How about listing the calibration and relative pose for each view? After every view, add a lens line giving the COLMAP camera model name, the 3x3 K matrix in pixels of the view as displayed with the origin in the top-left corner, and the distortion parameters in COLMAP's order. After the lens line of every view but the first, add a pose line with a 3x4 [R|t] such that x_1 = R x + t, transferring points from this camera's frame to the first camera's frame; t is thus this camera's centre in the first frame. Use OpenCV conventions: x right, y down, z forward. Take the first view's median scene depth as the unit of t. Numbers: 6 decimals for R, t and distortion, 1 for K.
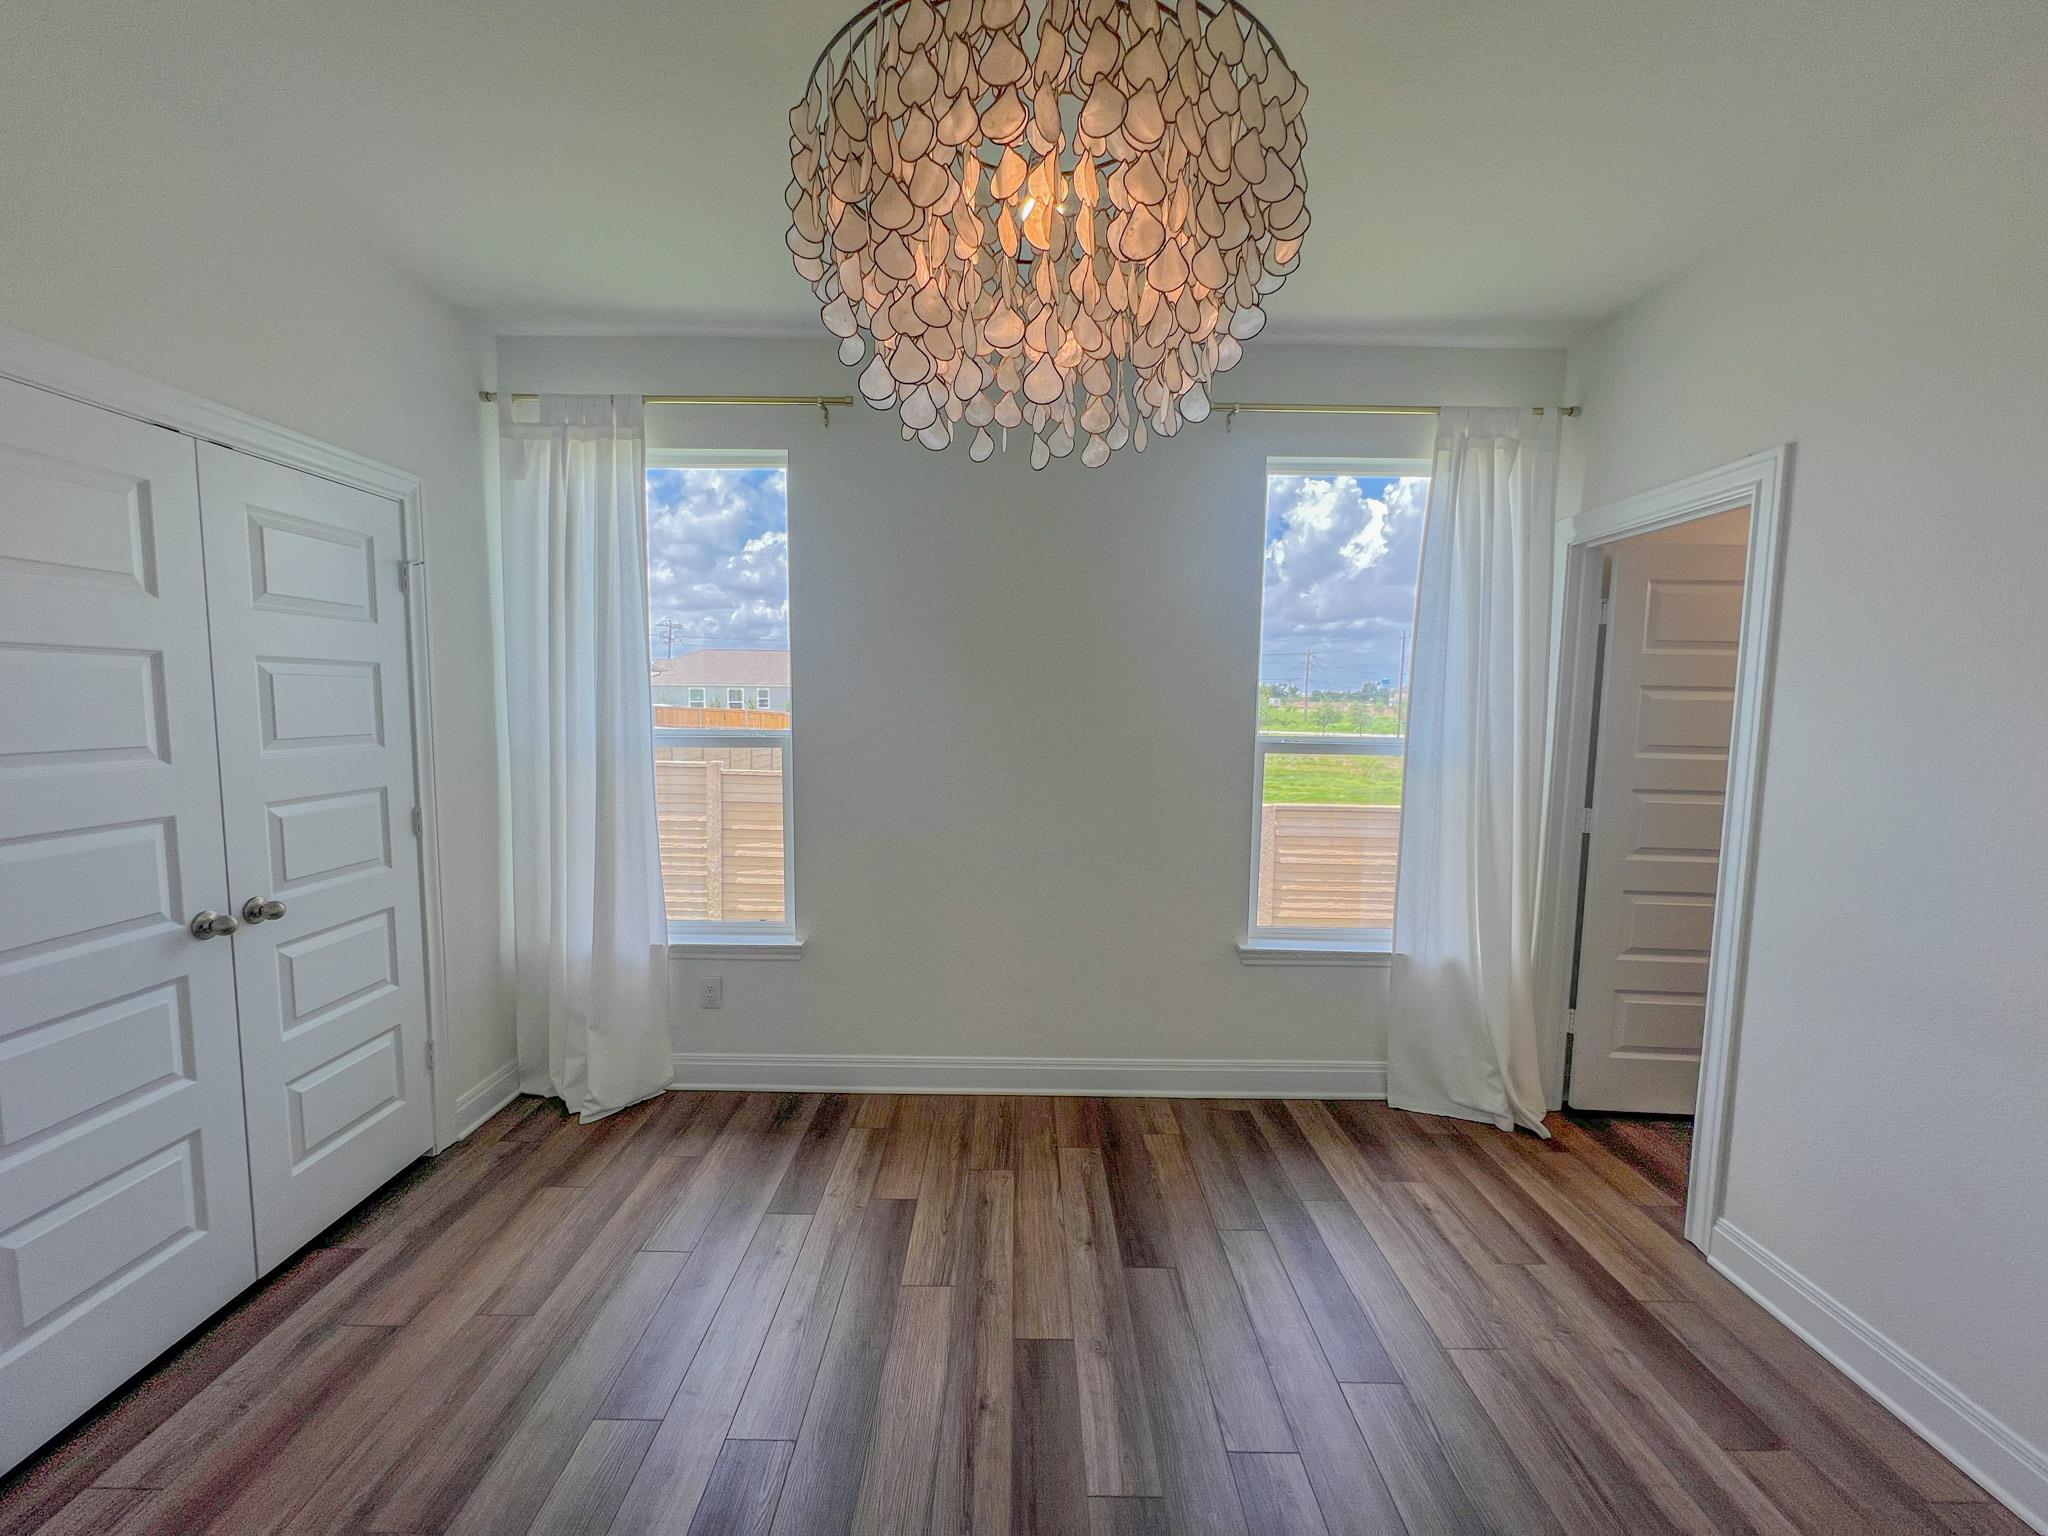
lens RADIAL K [[824.7, 0, 1024.0], [0, 824.7, 768.0], [0, 0, 1]] dist [-0.002857, -0.000362]
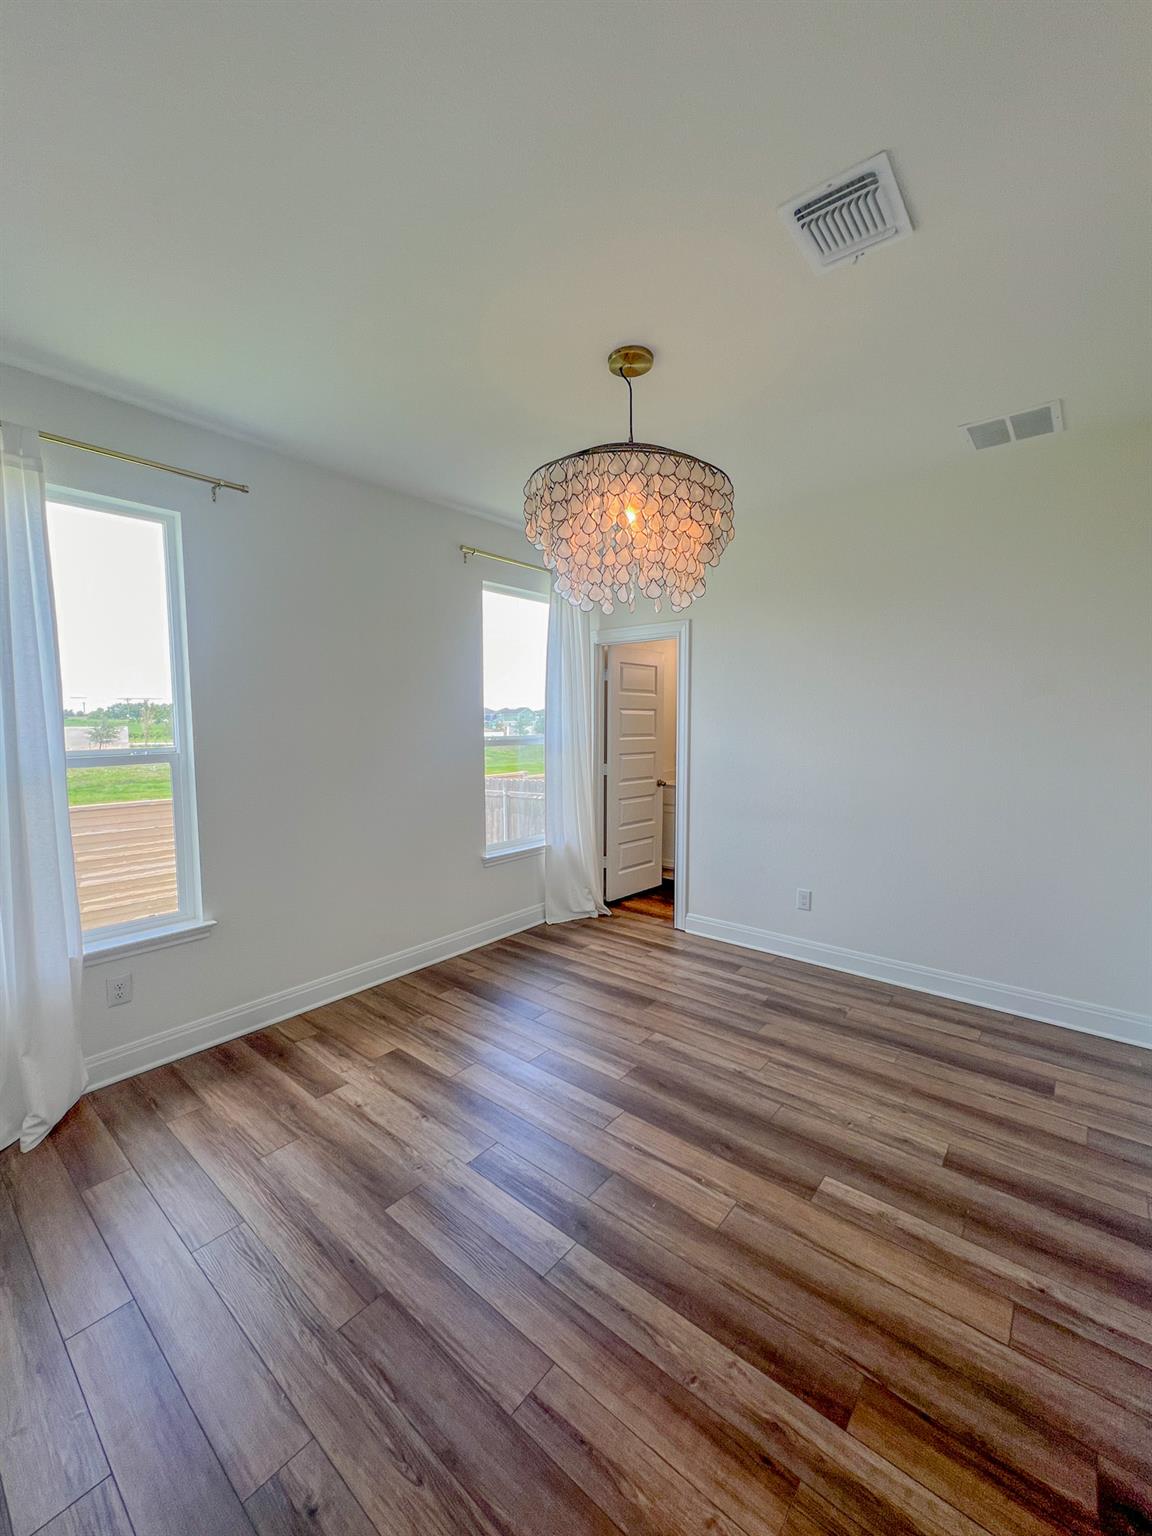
lens RADIAL K [[619.7, 0, 572.2], [0, 619.7, 764.2], [0, 0, 1]] dist [-0.000665, 0.000405]
pose [[0.641762, -0.070585, 0.763649, -0.645968], [0.073568, 0.996829, 0.030313, -0.007502], [-0.763367, 0.036726, 0.644920, 0.000012]]
